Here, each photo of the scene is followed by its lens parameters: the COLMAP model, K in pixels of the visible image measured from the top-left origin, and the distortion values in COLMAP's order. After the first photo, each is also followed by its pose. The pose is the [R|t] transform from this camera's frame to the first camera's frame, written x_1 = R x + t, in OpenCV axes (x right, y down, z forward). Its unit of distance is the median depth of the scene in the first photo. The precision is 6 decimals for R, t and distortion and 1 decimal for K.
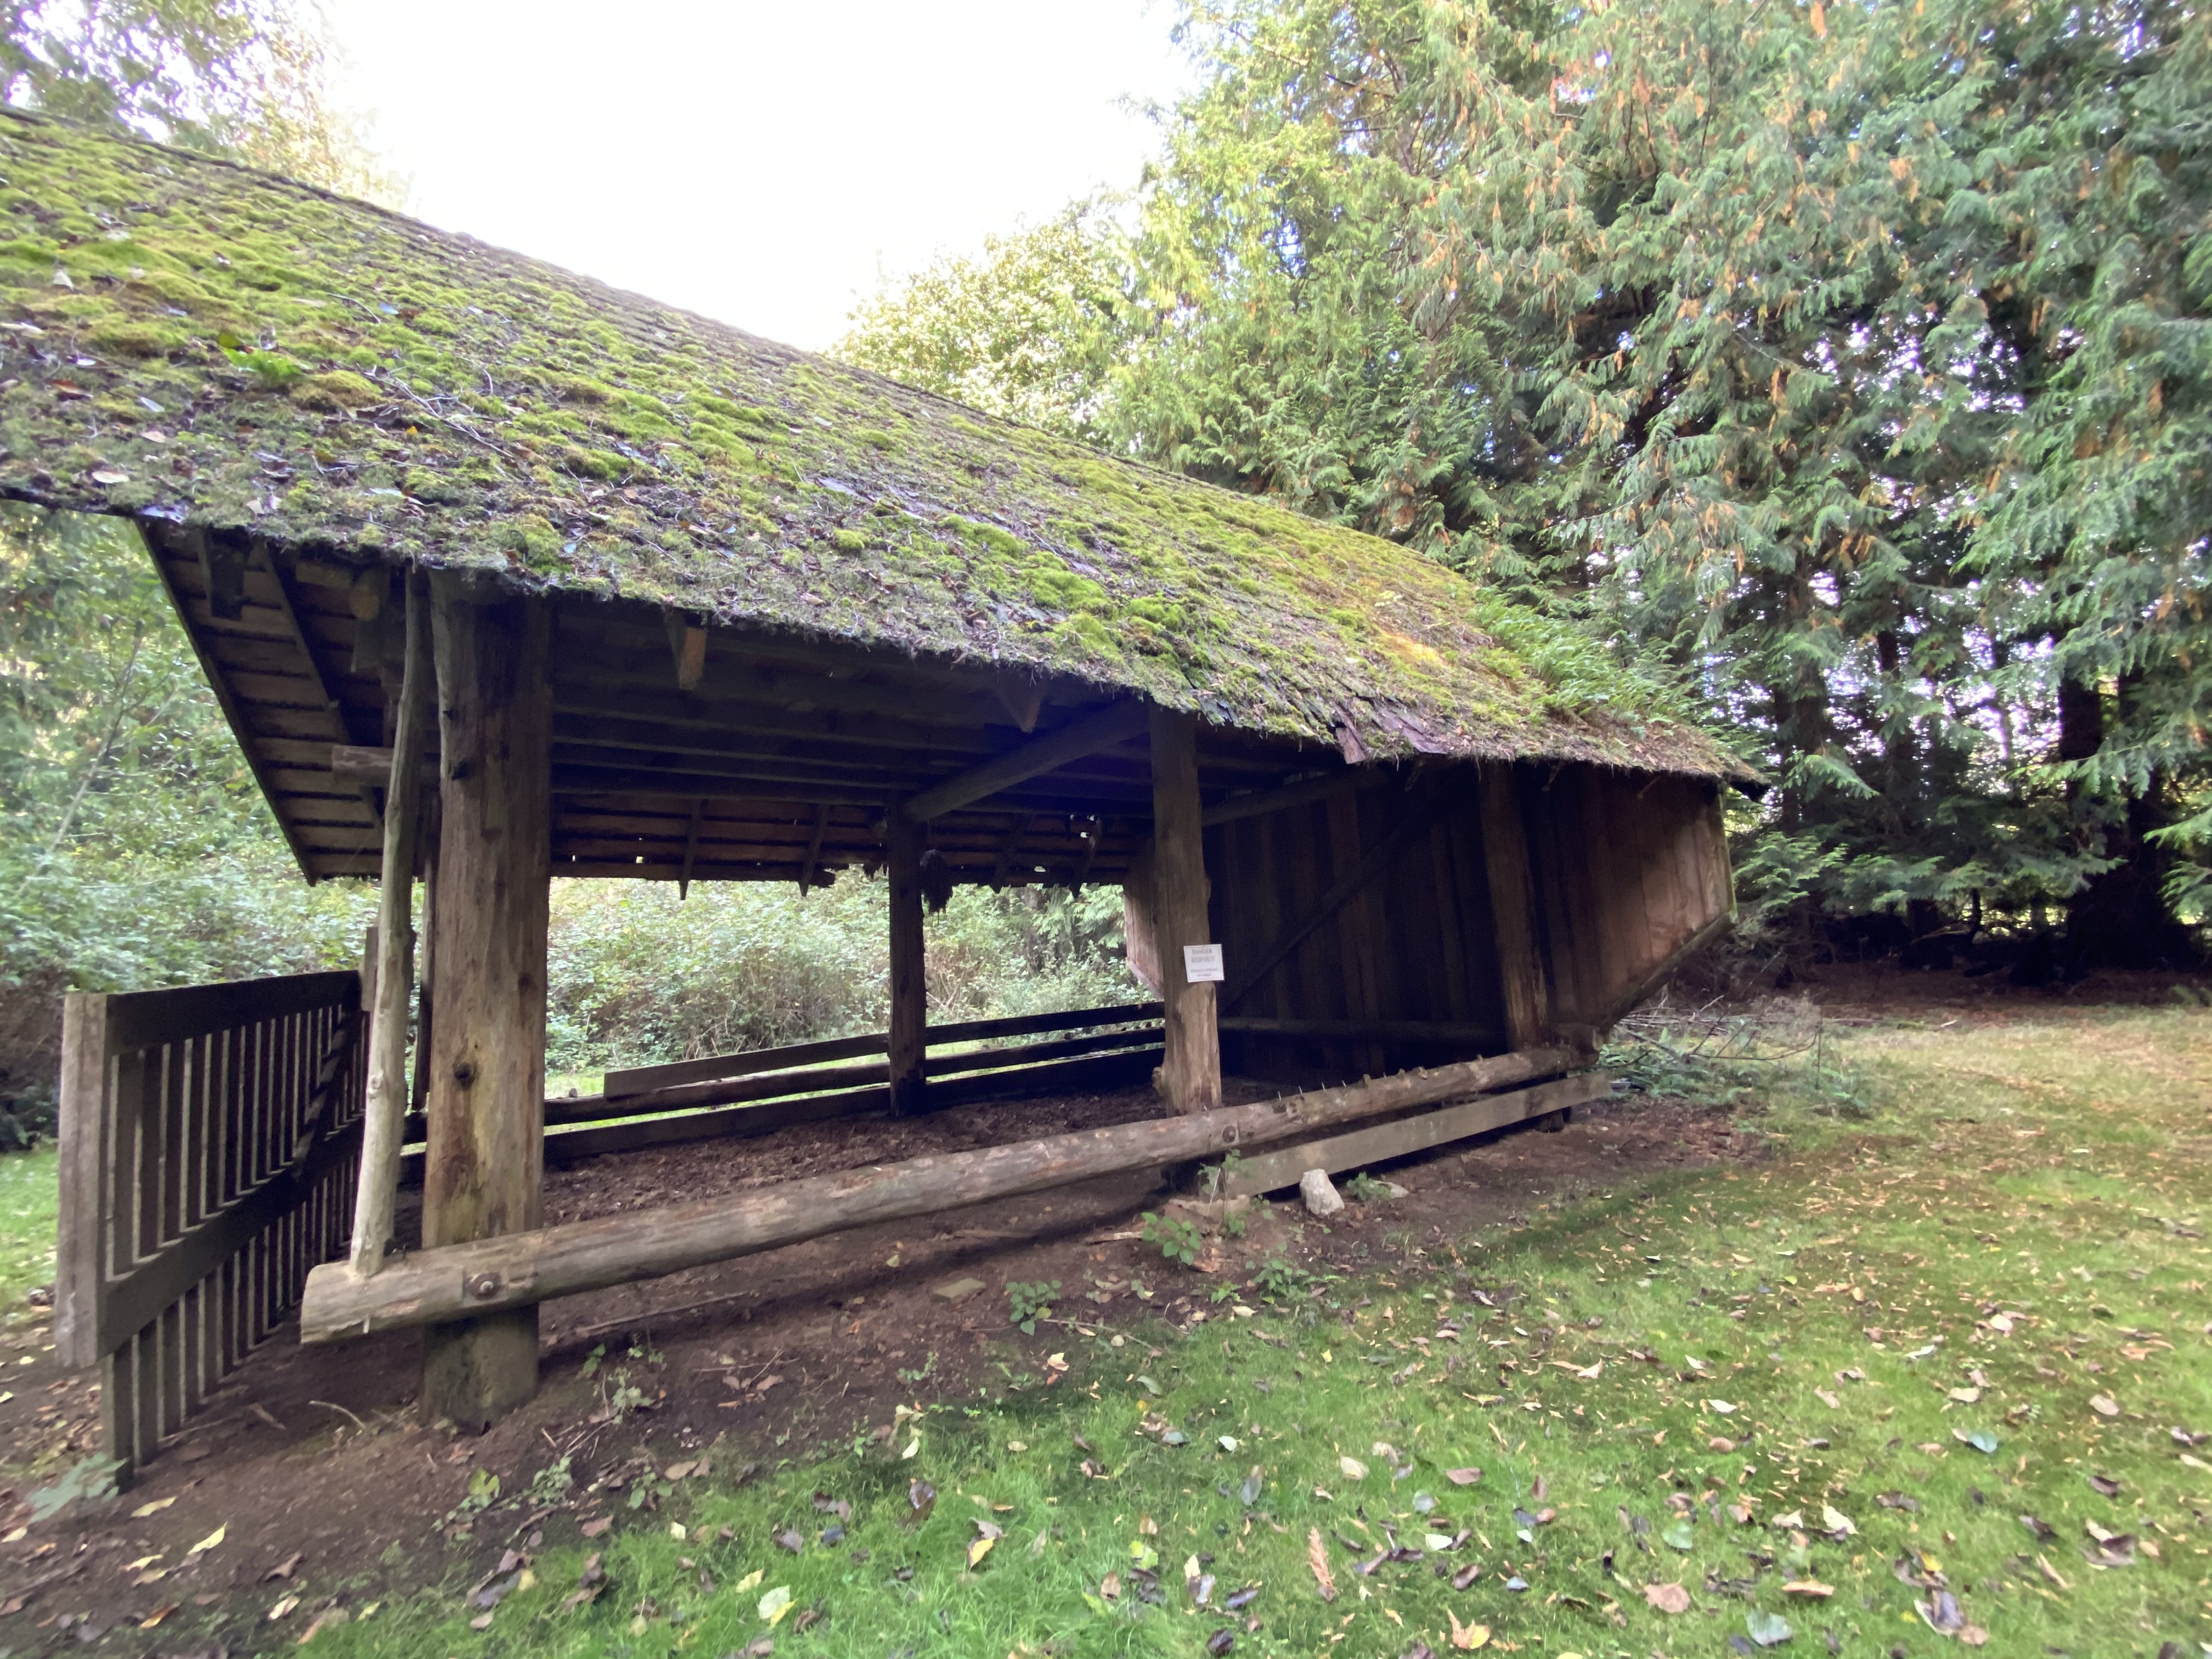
lens RADIAL K [[878.2, 0, 1106.3], [0, 878.2, 836.0], [0, 0, 1]] dist [0.024944, -0.023116]
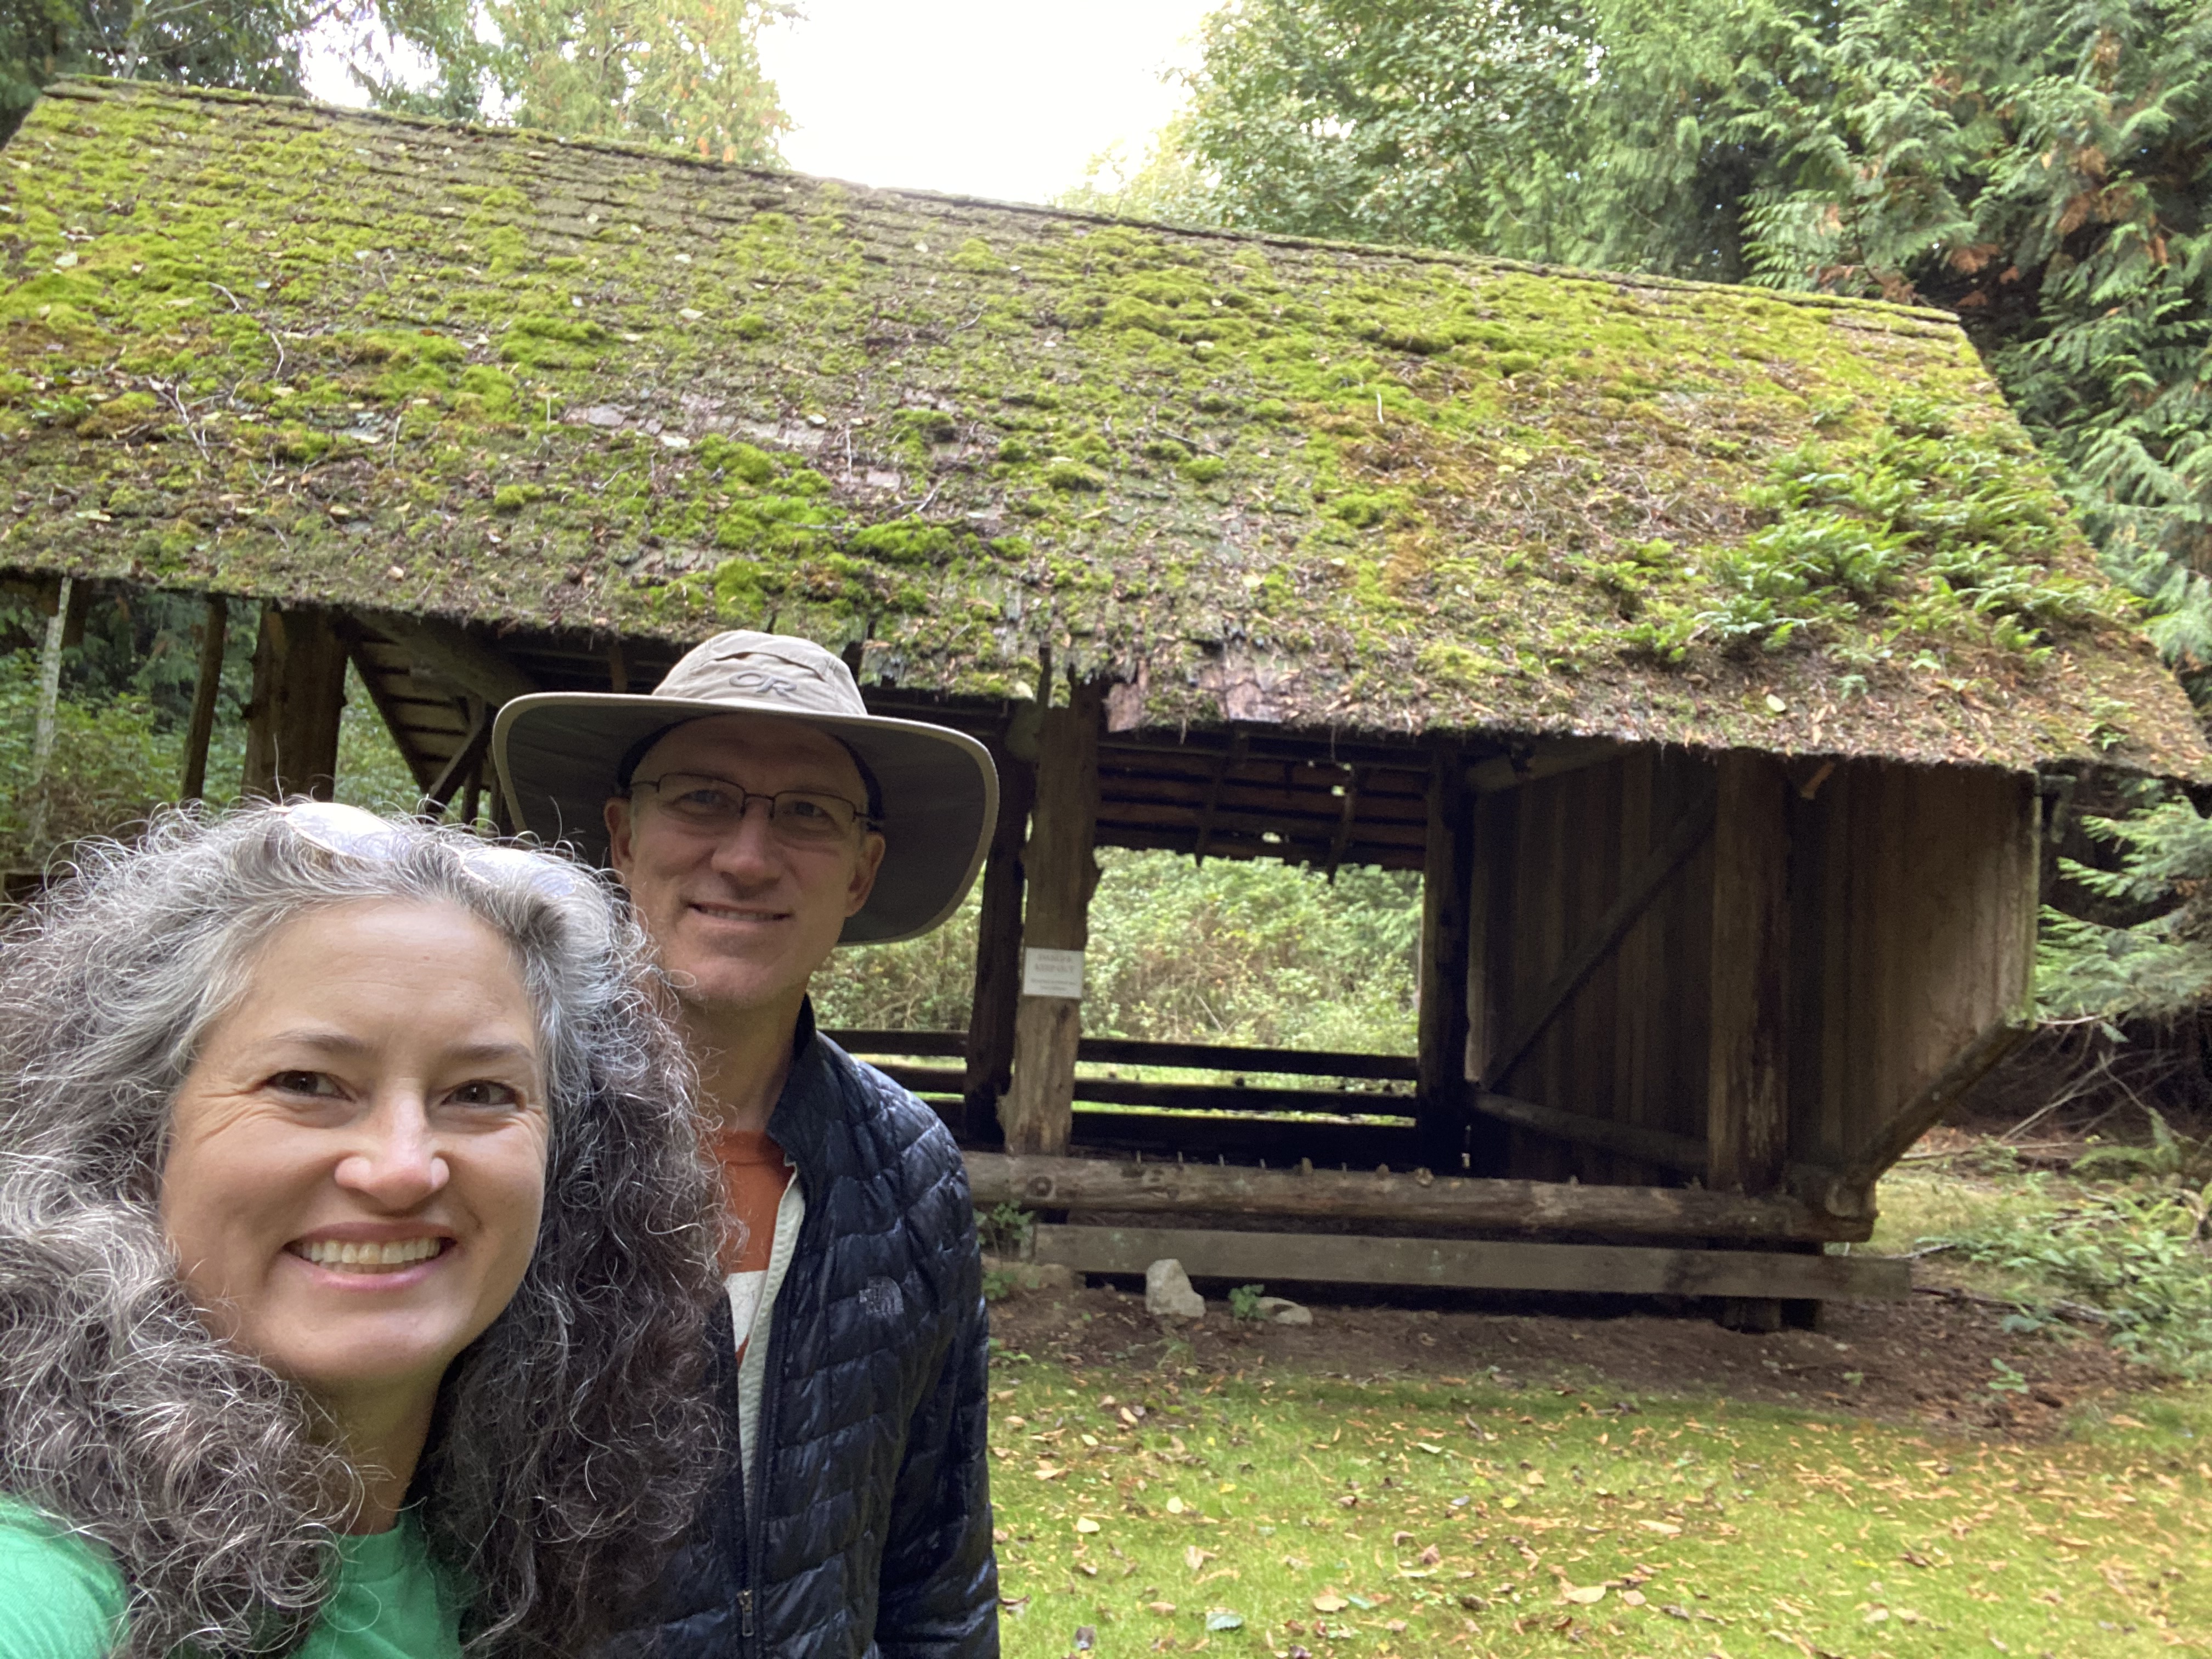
lens RADIAL K [[1471.0, 0, 1104.8], [0, 1471.0, 835.5], [0, 0, 1]] dist [0.044706, -0.045391]
pose [[0.884500, 0.078217, -0.459937, 0.863405], [-0.055771, 0.996503, 0.062213, -0.069934], [0.463195, -0.029376, 0.885769, -0.156192]]
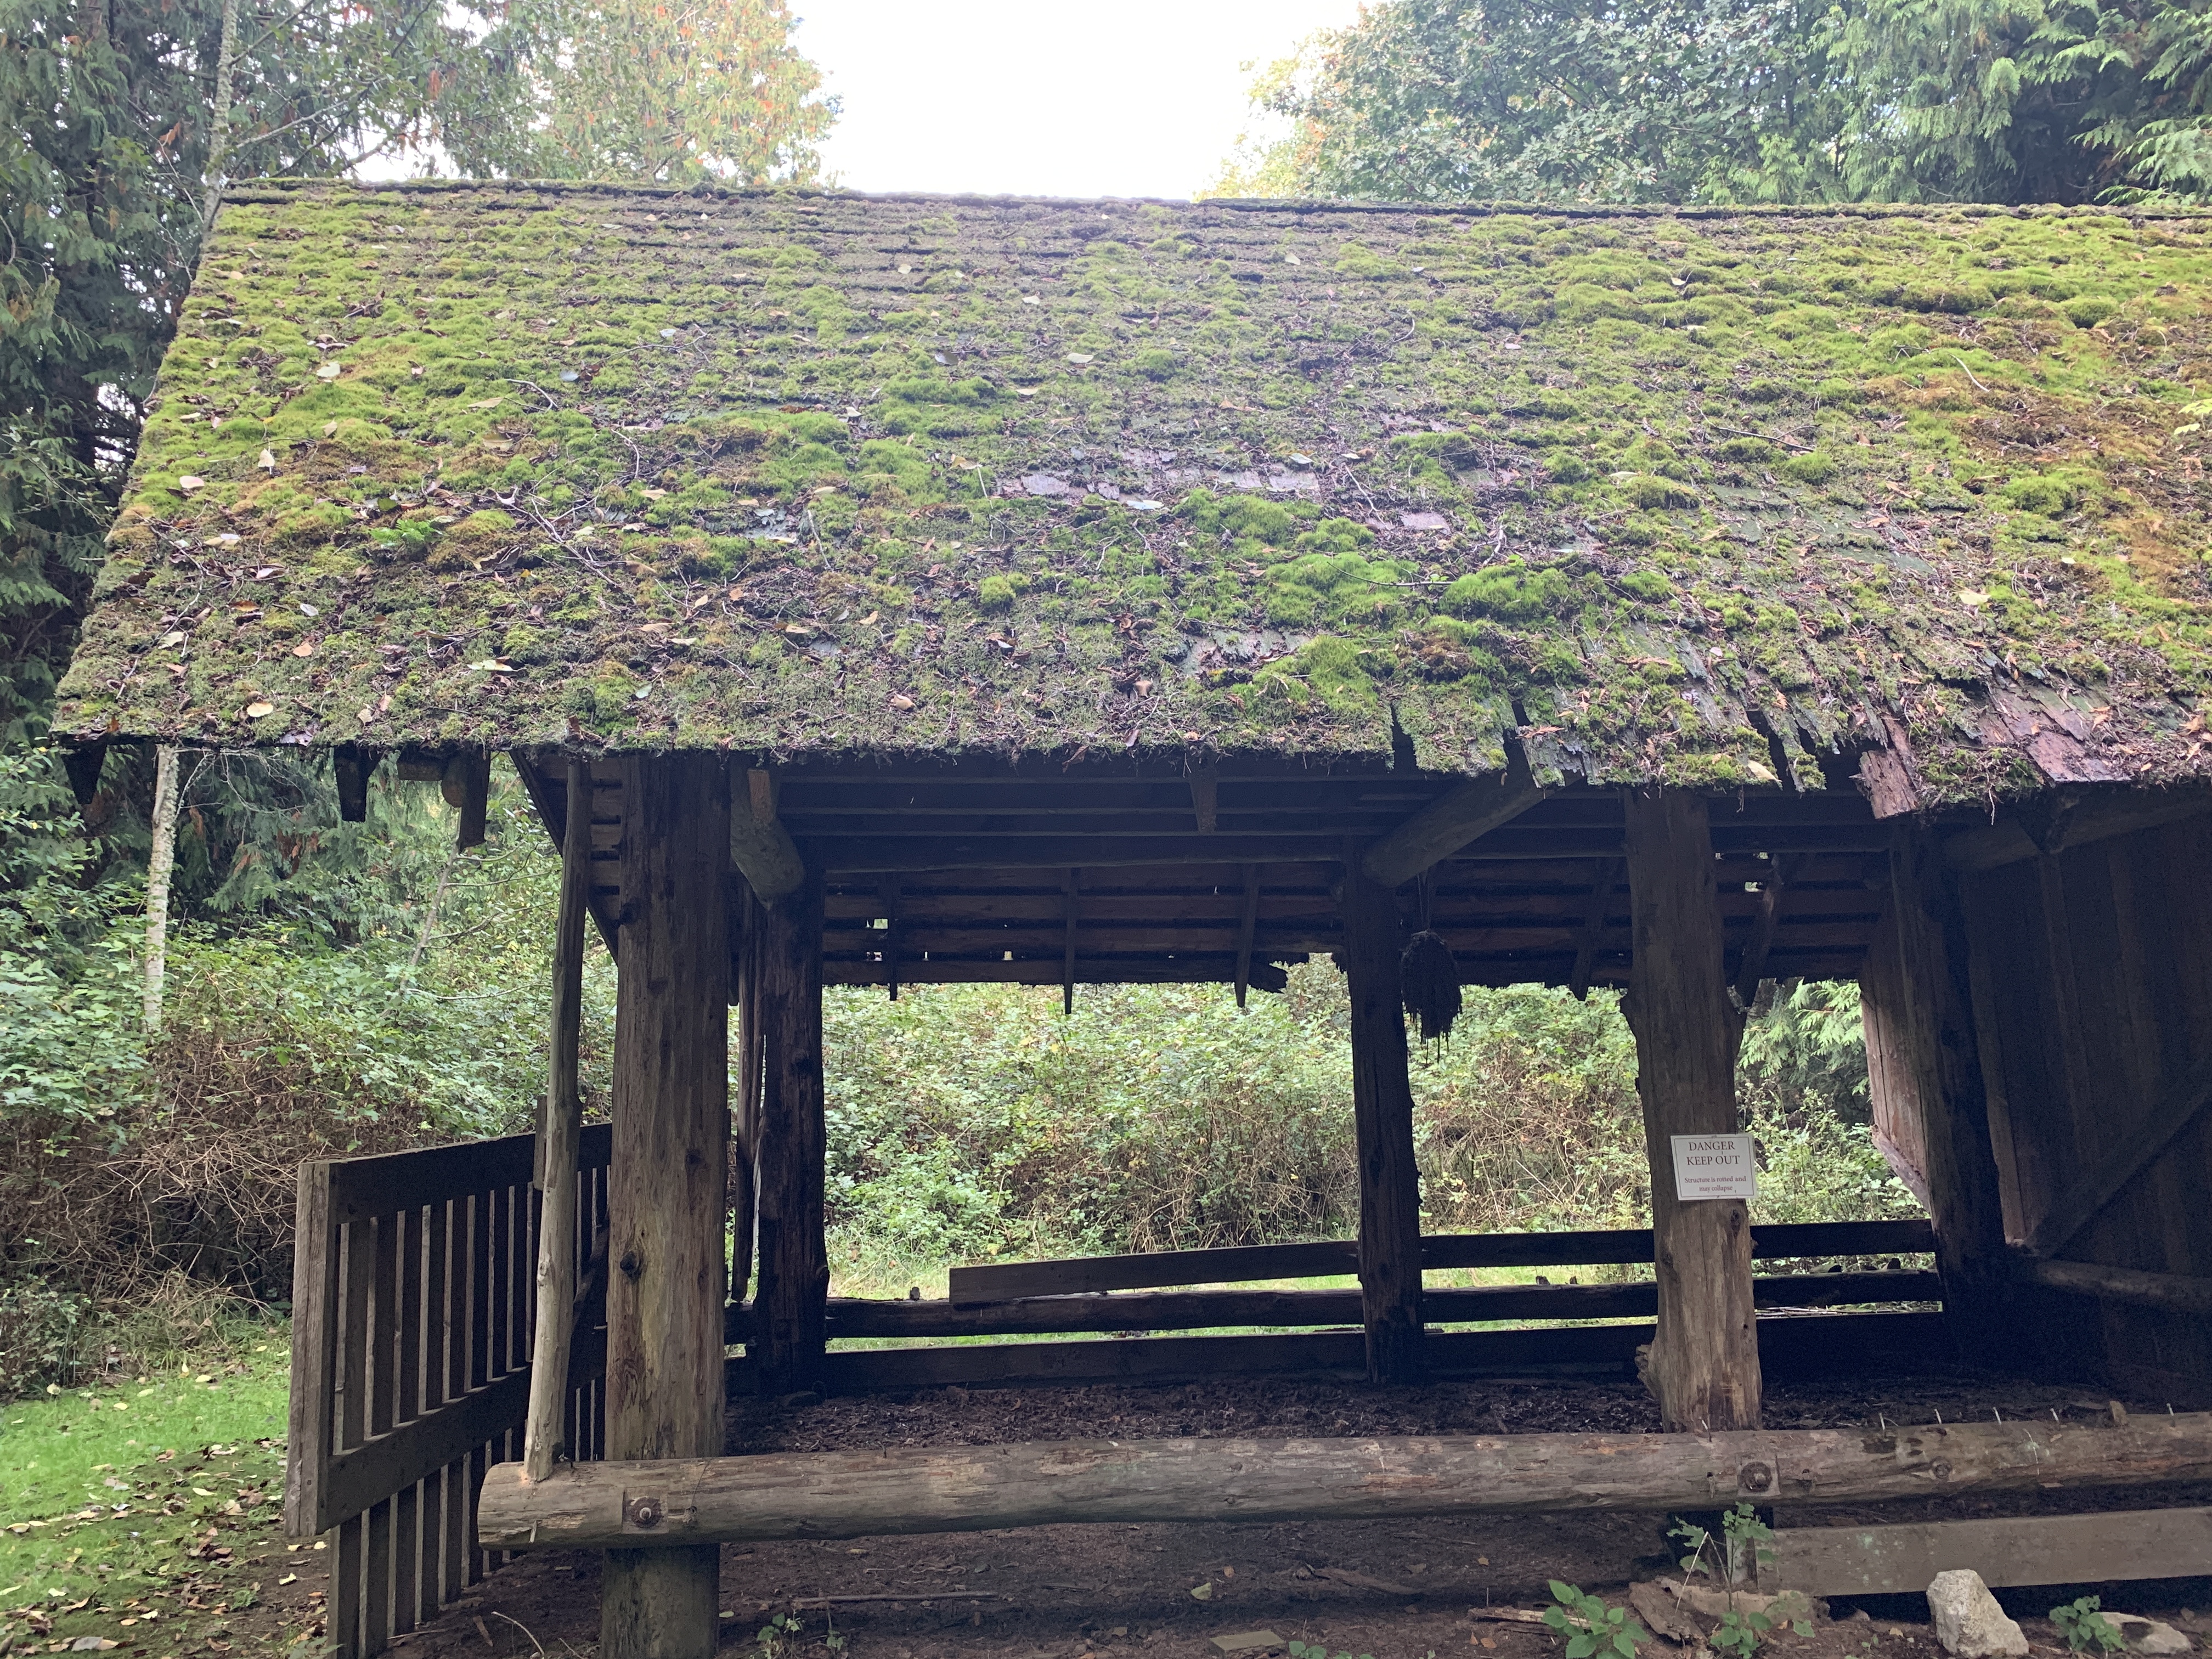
lens RADIAL K [[1645.3, 0, 1106.0], [0, 1645.3, 829.5], [0, 0, 1]] dist [0.079142, -0.109603]
pose [[0.862485, -0.052158, -0.503389, 0.374833], [0.044445, 0.998638, -0.027322, -0.067220], [0.504128, 0.001191, 0.863628, -0.130866]]
